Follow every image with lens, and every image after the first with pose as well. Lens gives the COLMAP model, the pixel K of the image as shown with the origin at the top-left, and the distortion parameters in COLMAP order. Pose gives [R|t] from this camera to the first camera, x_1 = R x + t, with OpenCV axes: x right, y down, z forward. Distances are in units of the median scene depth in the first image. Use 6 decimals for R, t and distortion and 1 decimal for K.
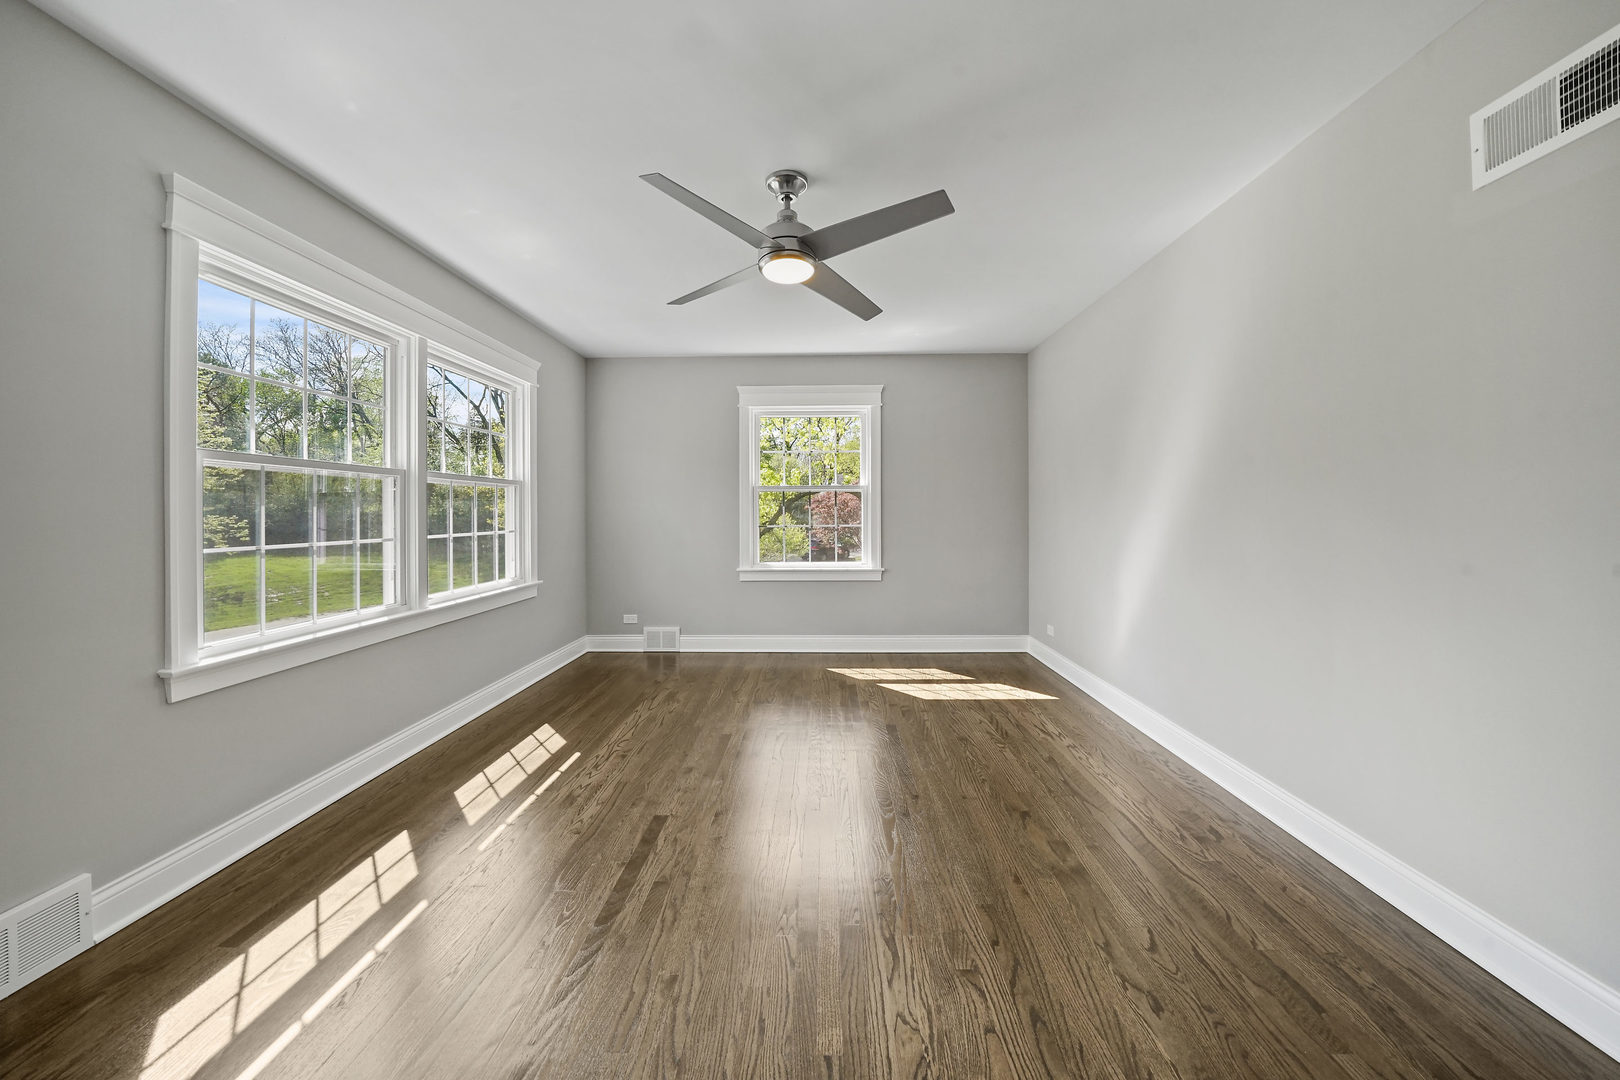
lens RADIAL K [[571.6, 0, 805.8], [0, 571.6, 508.7], [0, 0, 1]] dist [0.000764, -0.004091]
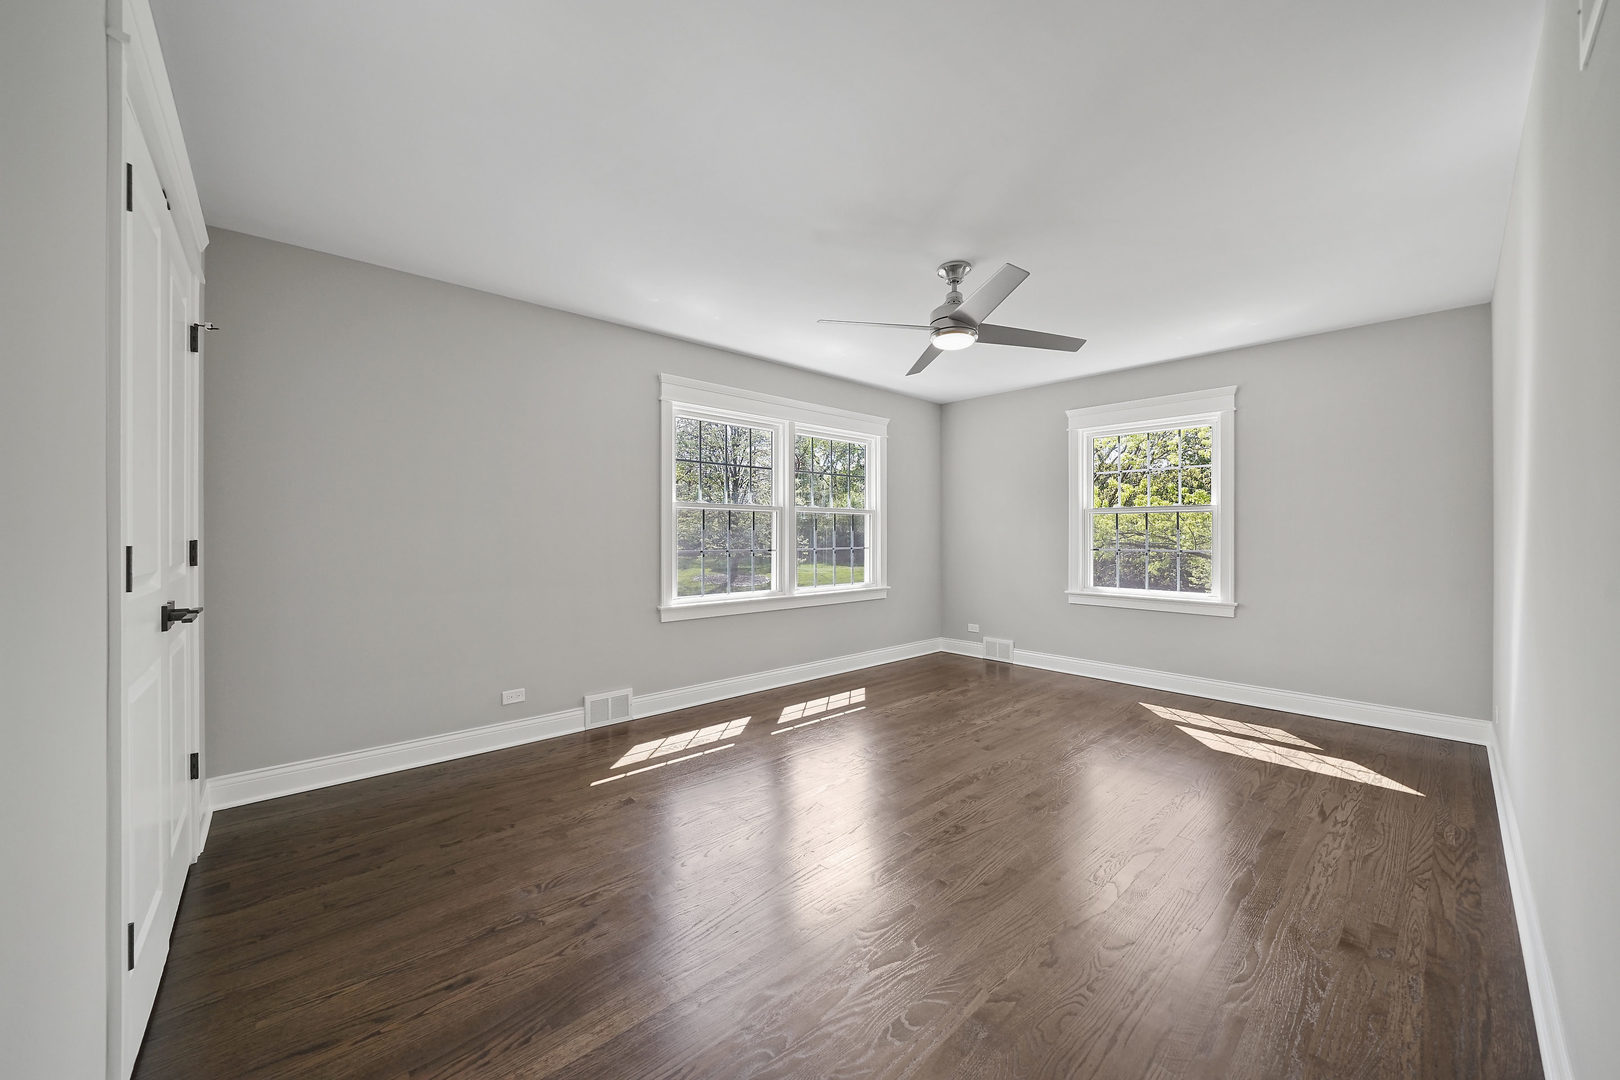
lens RADIAL K [[589.0, 0, 810.3], [0, 589.0, 533.6], [0, 0, 1]] dist [-0.001196, -0.000061]
pose [[0.700467, 0.006335, -0.713656, 0.402547], [-0.002294, 0.999975, 0.006626, -0.002901], [0.713681, -0.003004, 0.700465, -0.071225]]
